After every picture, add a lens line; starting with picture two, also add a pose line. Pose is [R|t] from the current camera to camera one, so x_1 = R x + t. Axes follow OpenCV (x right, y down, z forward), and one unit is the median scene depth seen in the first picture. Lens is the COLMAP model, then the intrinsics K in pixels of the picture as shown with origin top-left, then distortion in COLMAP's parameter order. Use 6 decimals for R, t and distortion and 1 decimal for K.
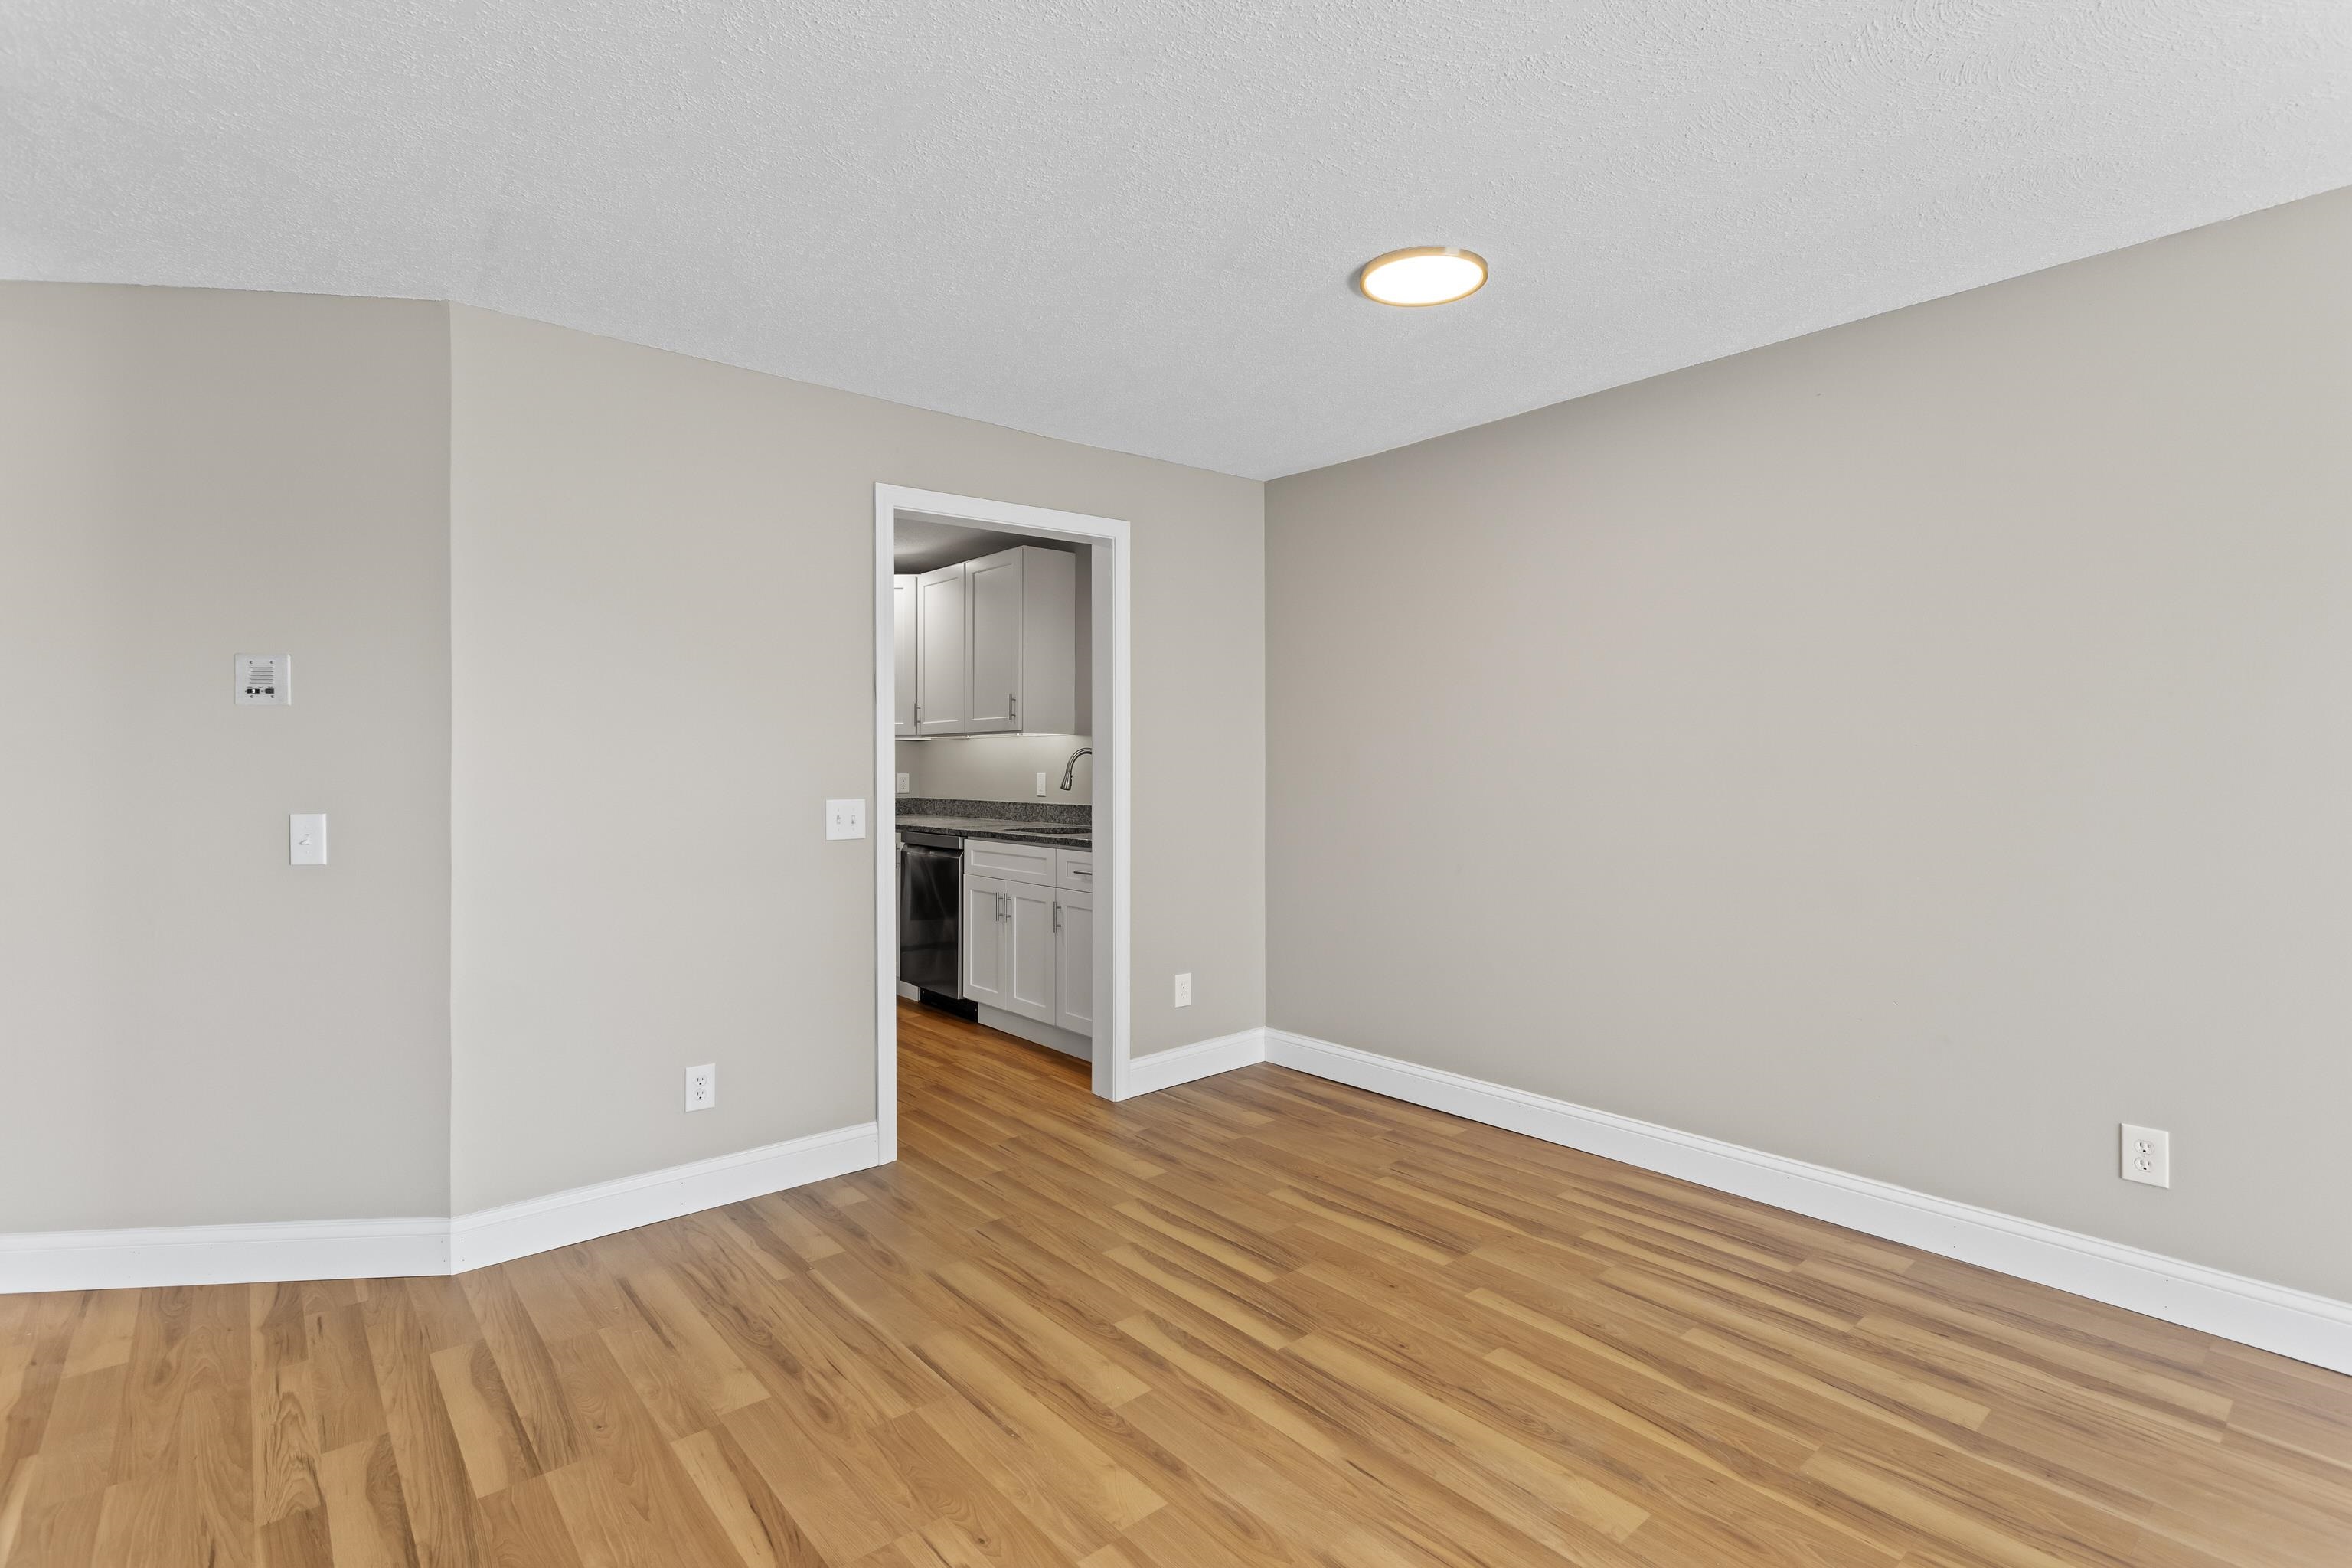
lens RADIAL K [[1111.9, 0, 1187.7], [0, 1111.9, 769.8], [0, 0, 1]] dist [-0.001489, 0.001980]
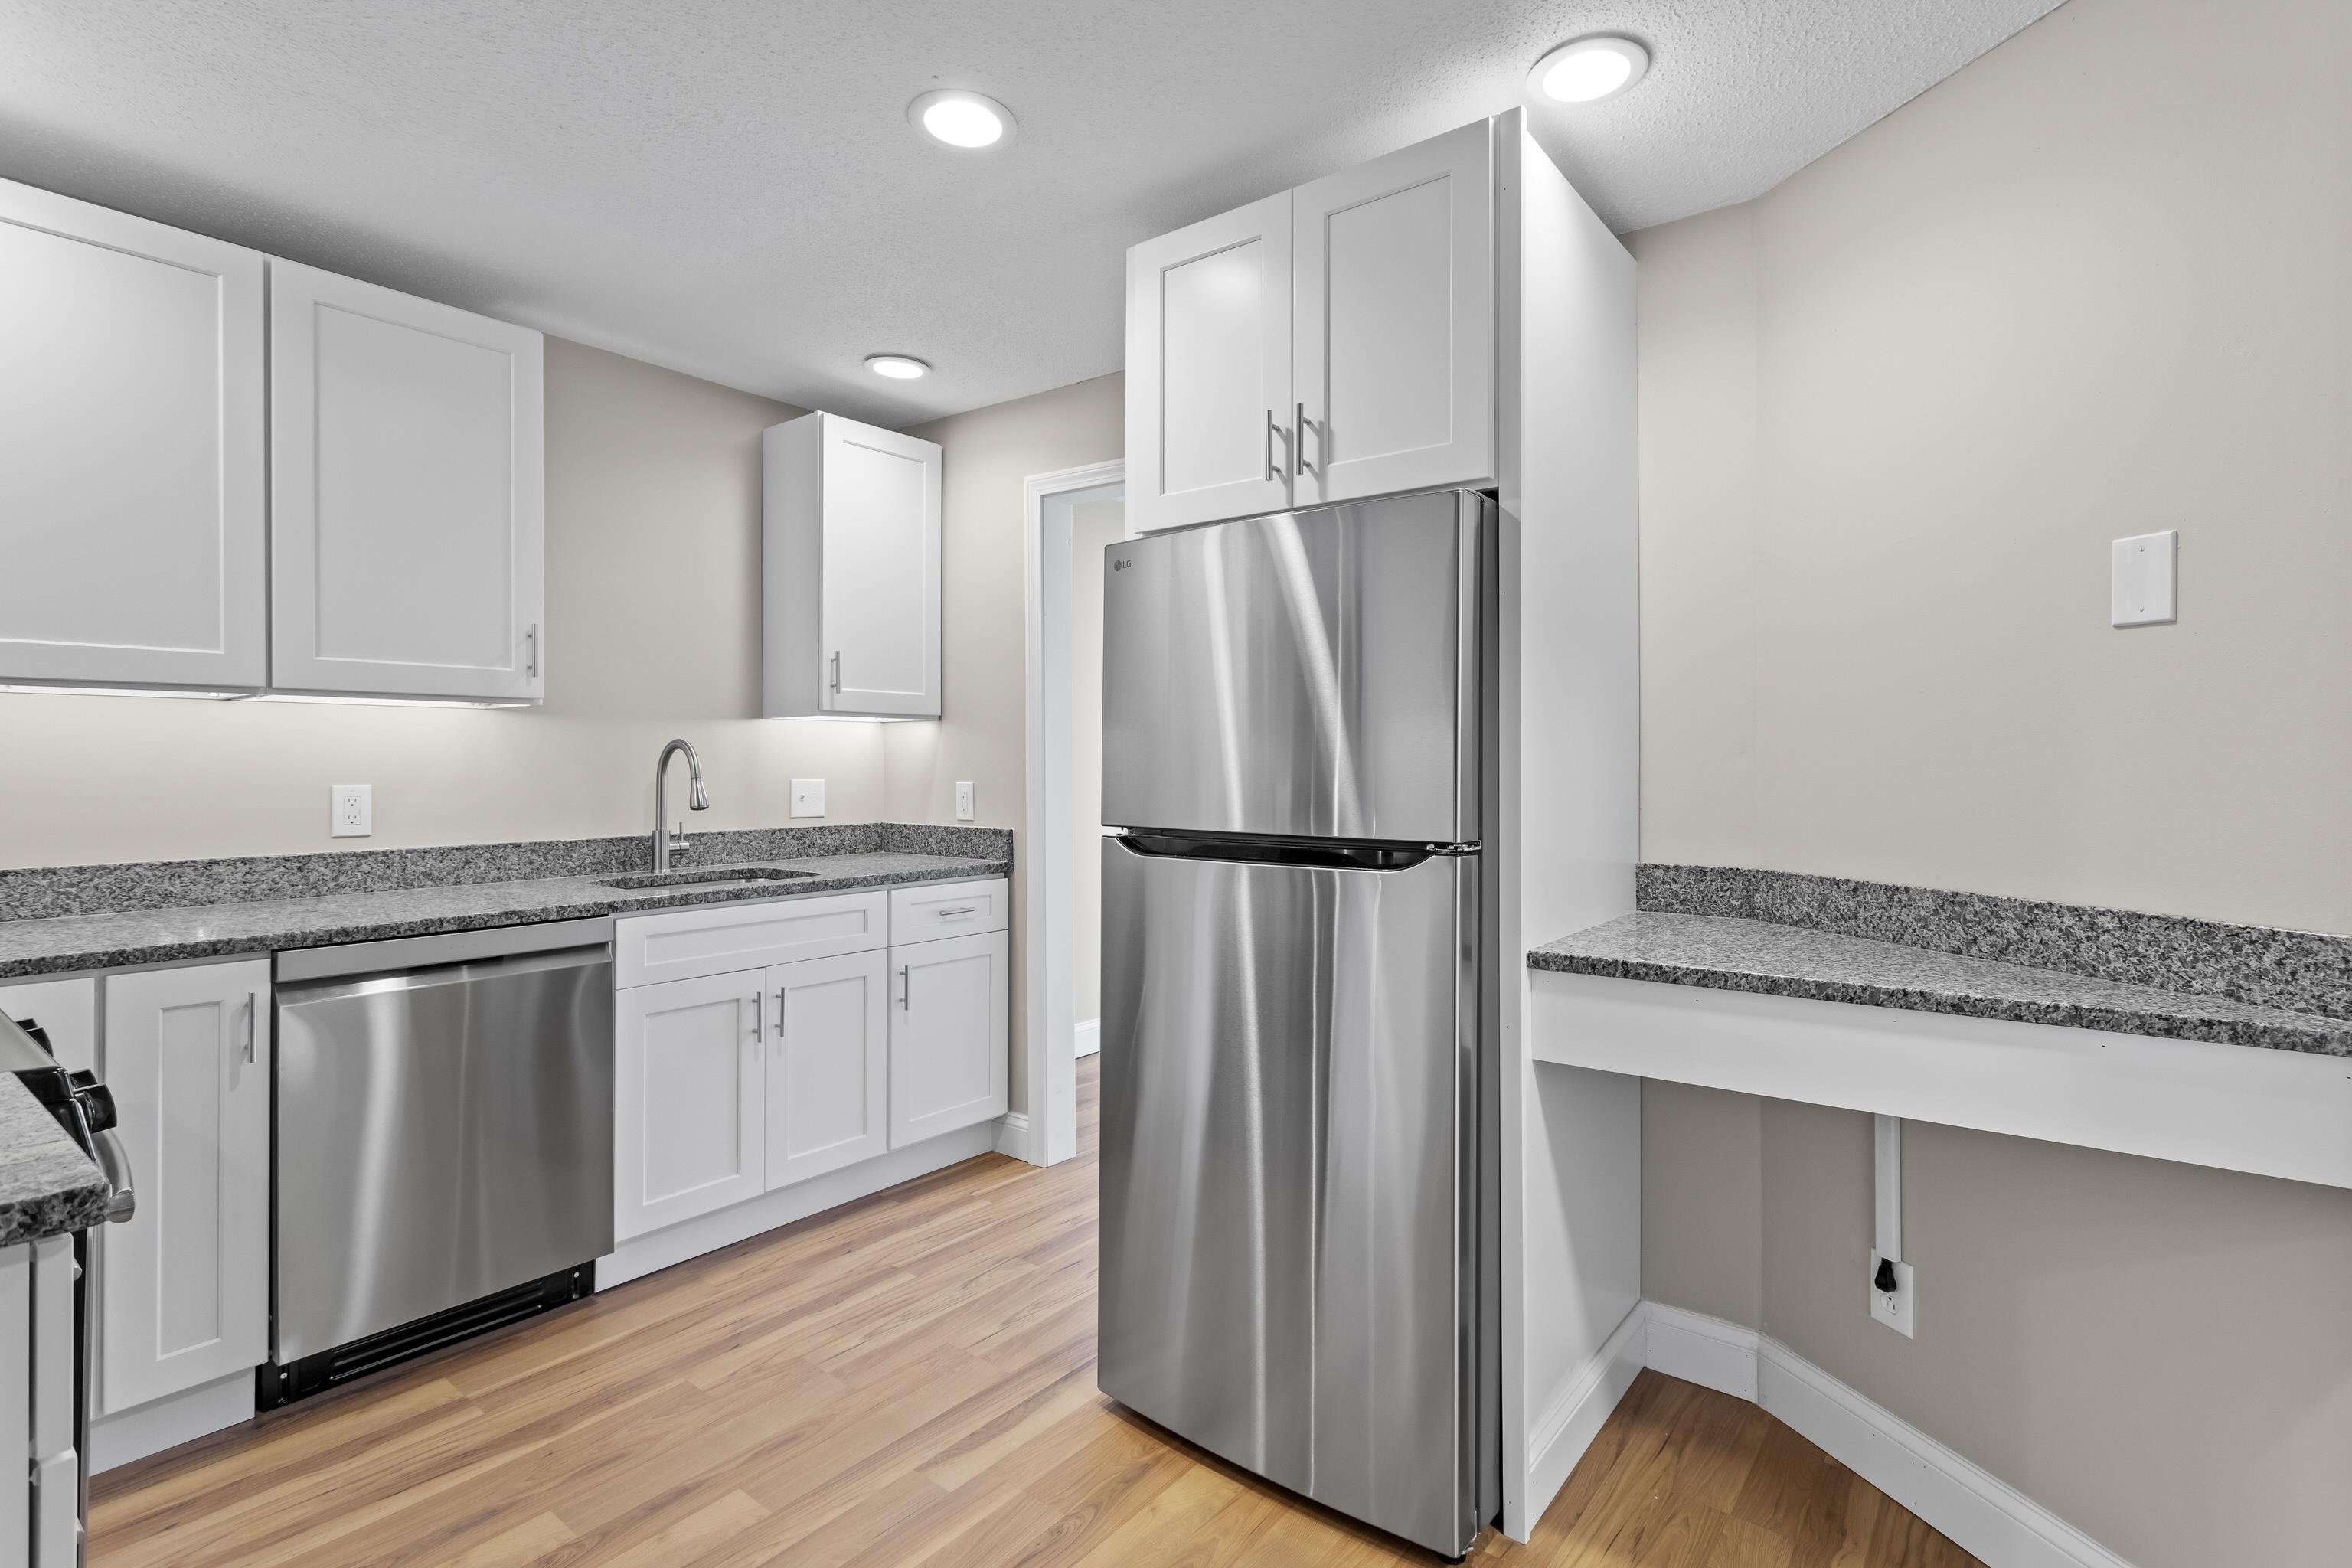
lens RADIAL K [[1111.9, 0, 1181.7], [0, 1111.9, 760.1], [0, 0, 1]] dist [-0.001489, 0.001980]
pose [[-0.203338, 0.003642, 0.979102, -1.397187], [0.004747, 0.999985, -0.002734, -0.010837], [-0.979097, 0.004092, -0.203352, 1.630356]]
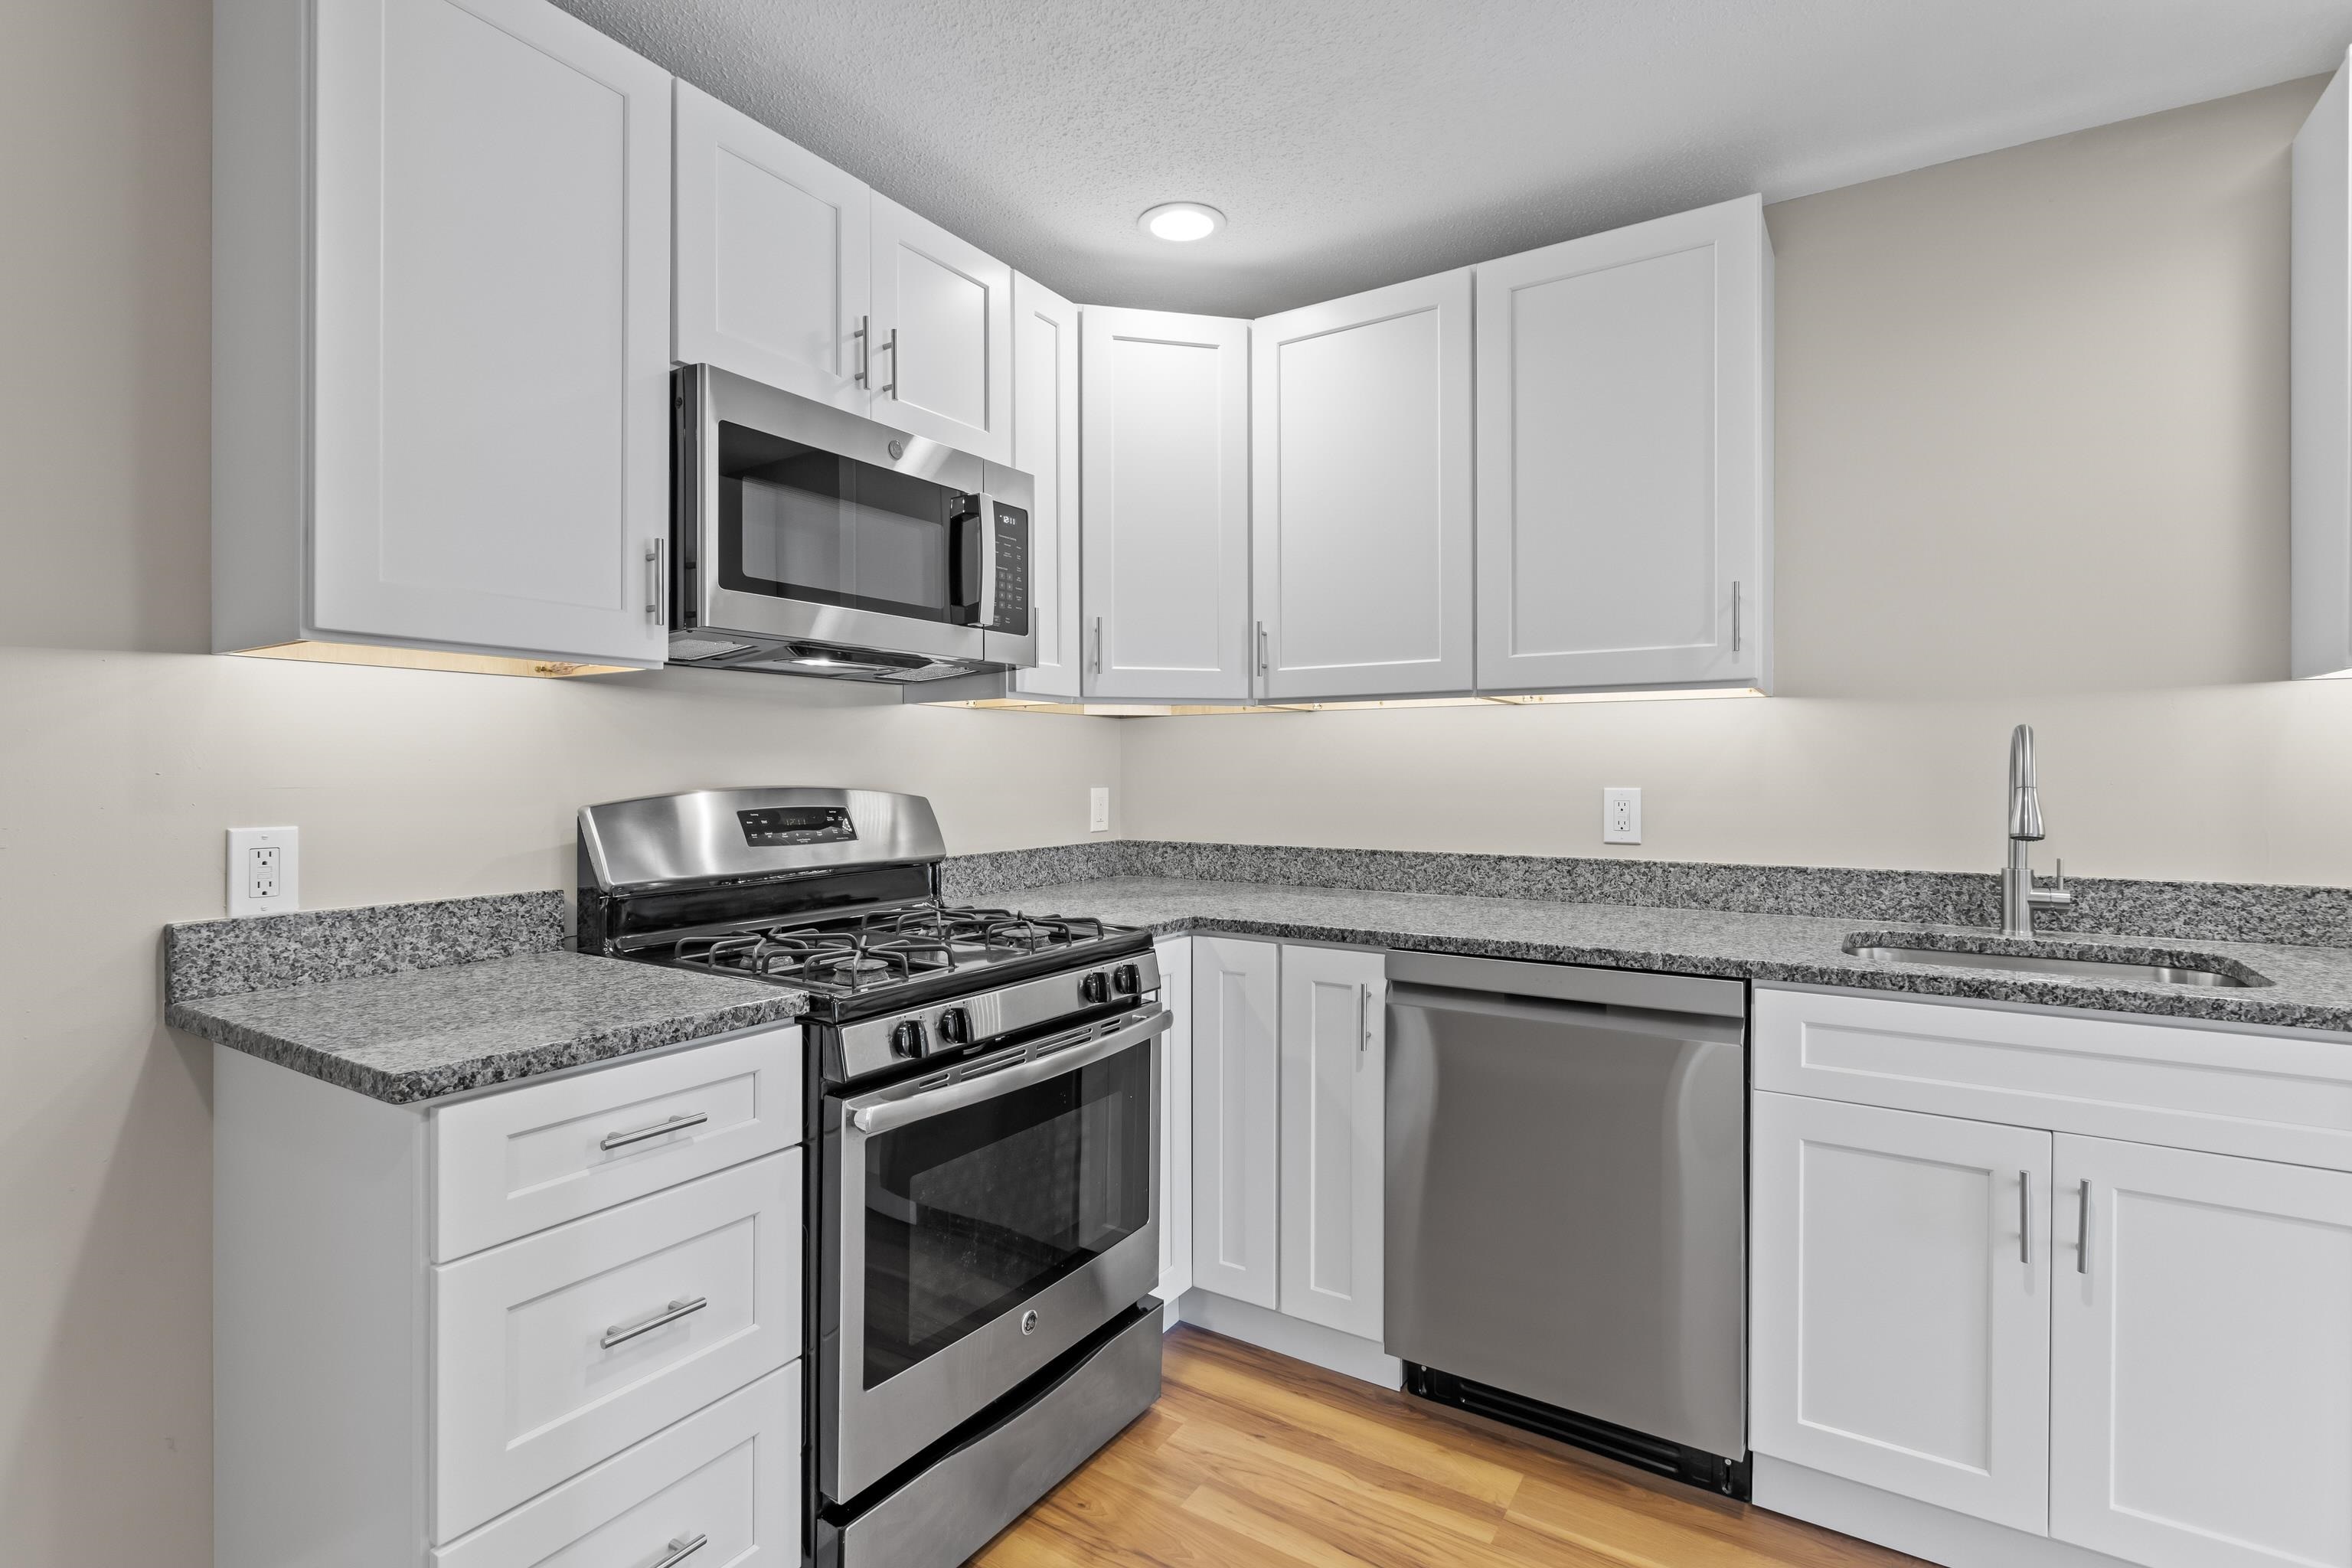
lens RADIAL K [[1111.9, 0, 1196.6], [0, 1111.9, 770.8], [0, 0, 1]] dist [-0.001489, 0.001980]
pose [[0.953886, -0.001624, 0.300165, -0.891718], [0.002058, 0.999997, -0.001132, -0.008741], [-0.300162, 0.001697, 0.953887, 1.382927]]
